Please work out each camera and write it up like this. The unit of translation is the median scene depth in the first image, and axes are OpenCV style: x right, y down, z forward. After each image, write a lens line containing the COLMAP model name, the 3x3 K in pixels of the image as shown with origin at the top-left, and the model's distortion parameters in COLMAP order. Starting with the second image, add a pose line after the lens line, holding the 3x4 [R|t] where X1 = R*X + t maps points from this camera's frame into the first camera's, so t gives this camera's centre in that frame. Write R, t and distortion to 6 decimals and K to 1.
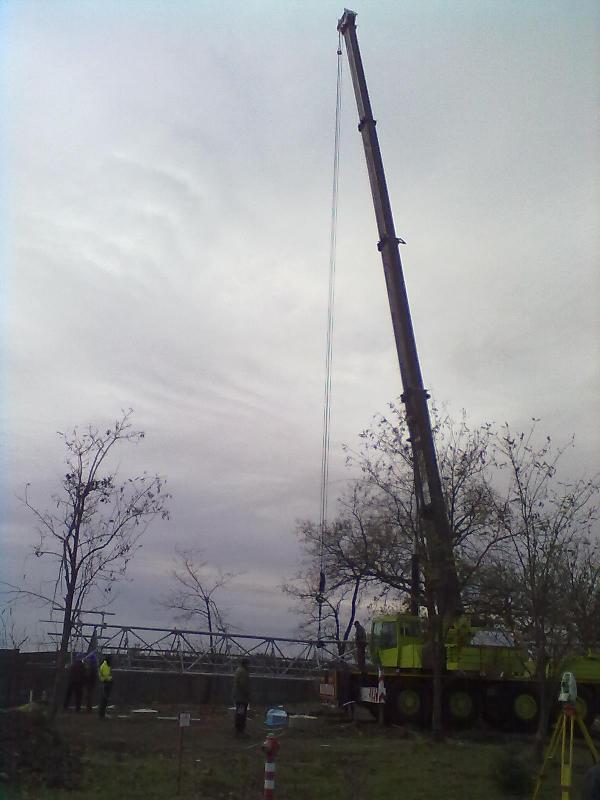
lens RADIAL K [[796.8, 0, 280.3], [0, 796.8, 397.8], [0, 0, 1]] dist [0.188770, -0.535221]
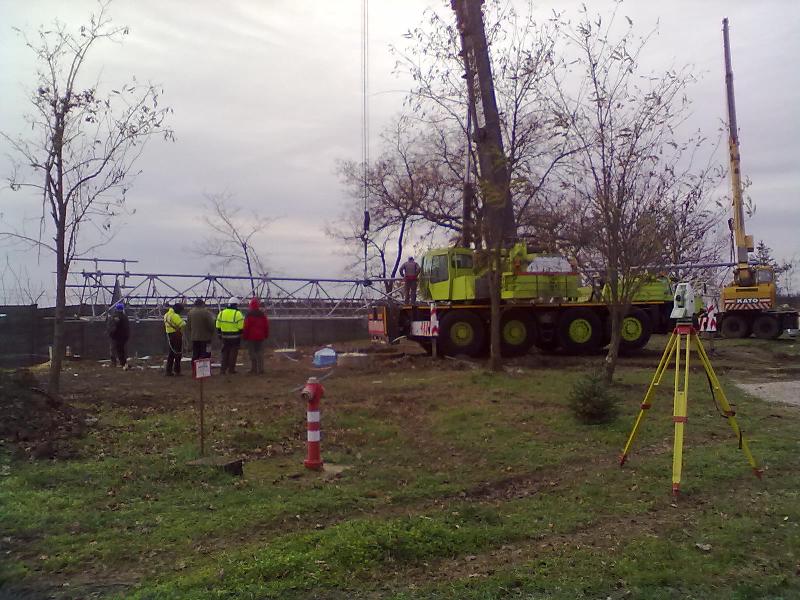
lens RADIAL K [[664.2, 0, 400.0], [0, 664.2, 300.0], [0, 0, 1]] dist [-0.003081, -0.094552]
pose [[0.993518, -0.055550, 0.099181, 0.009632], [0.024013, 0.955339, 0.294535, 0.102181], [-0.111113, -0.290244, 0.950480, 0.265446]]
